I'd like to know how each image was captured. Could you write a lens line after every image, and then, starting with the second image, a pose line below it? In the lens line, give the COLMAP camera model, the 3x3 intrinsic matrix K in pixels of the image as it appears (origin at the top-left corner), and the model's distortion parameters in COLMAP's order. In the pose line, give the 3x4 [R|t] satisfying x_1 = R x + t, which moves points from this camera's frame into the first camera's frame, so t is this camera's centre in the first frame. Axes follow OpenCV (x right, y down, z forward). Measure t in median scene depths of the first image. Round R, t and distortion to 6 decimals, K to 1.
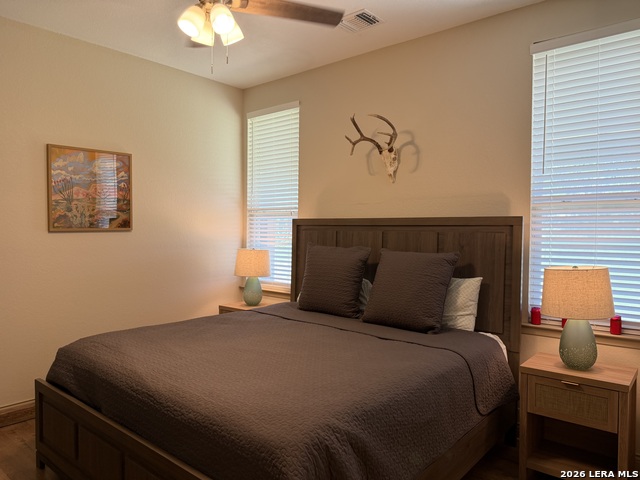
lens RADIAL K [[458.9, 0, 318.8], [0, 458.9, 239.8], [0, 0, 1]] dist [0.029538, -0.006069]
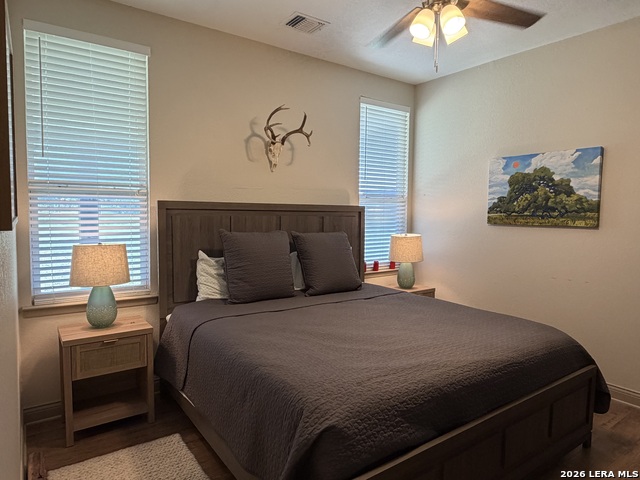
lens RADIAL K [[405.1, 0, 318.5], [0, 405.1, 241.2], [0, 0, 1]] dist [0.003031, -0.000192]
pose [[0.240003, -0.069960, 0.968248, -0.741145], [0.020185, 0.997544, 0.067073, -0.020015], [-0.970562, 0.003447, 0.240825, 0.635356]]
